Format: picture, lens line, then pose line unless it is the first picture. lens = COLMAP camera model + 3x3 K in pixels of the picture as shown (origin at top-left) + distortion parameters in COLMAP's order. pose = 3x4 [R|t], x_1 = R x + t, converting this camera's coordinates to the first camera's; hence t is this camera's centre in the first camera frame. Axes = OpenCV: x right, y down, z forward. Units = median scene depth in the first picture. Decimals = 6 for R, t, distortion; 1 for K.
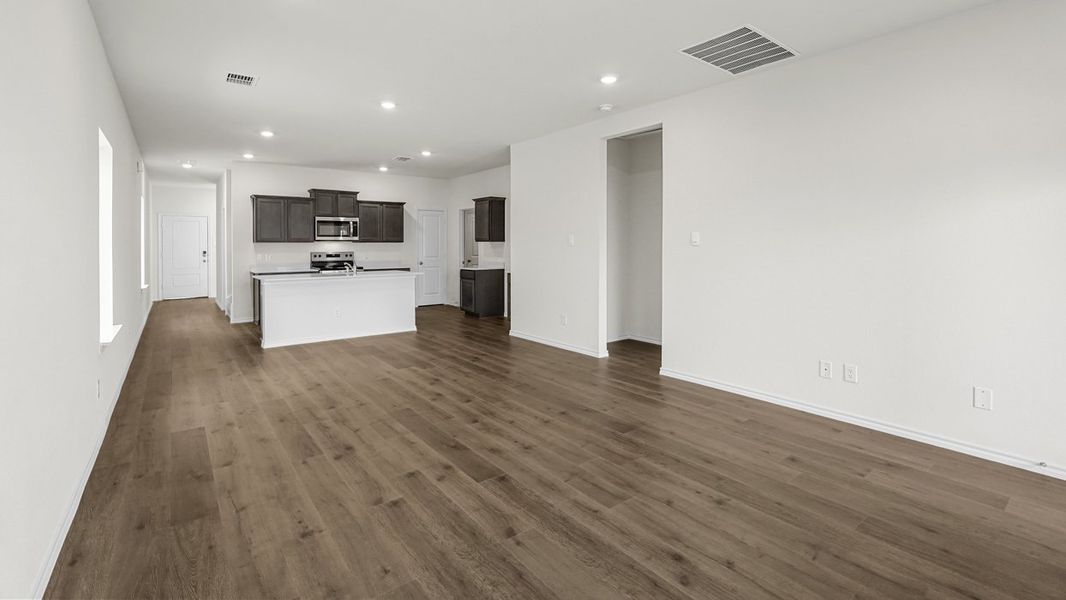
lens RADIAL K [[472.2, 0, 534.2], [0, 472.2, 247.8], [0, 0, 1]] dist [-0.014816, 0.000151]
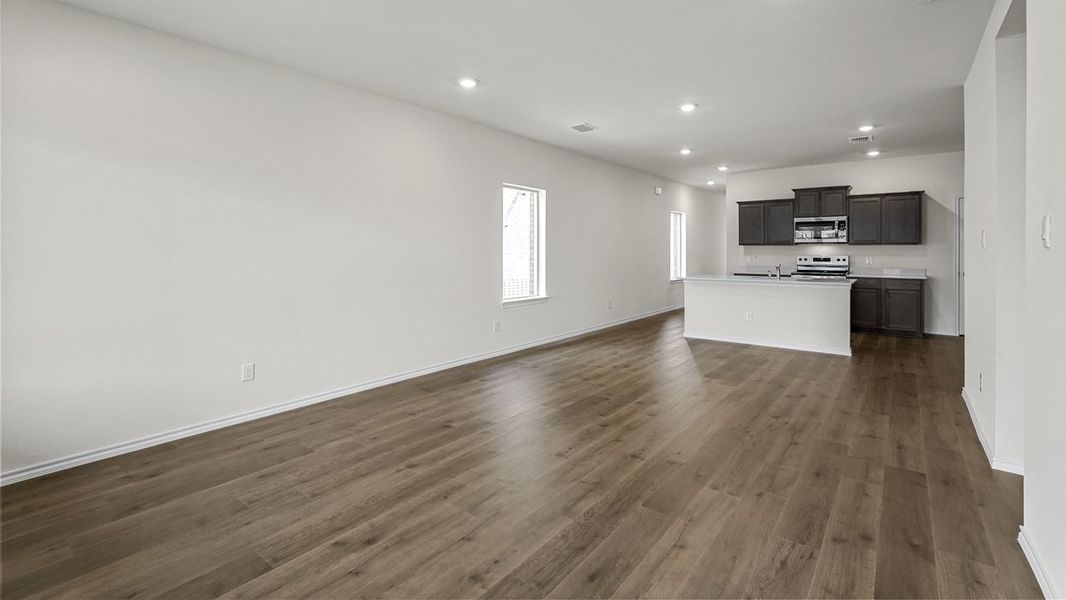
lens RADIAL K [[472.2, 0, 534.2], [0, 472.2, 247.8], [0, 0, 1]] dist [-0.014816, 0.000151]
pose [[0.242877, 0.000681, -0.970057, 0.379659], [-0.005828, 0.999983, -0.000758, -0.002280], [0.970040, 0.005838, 0.242877, 0.291171]]
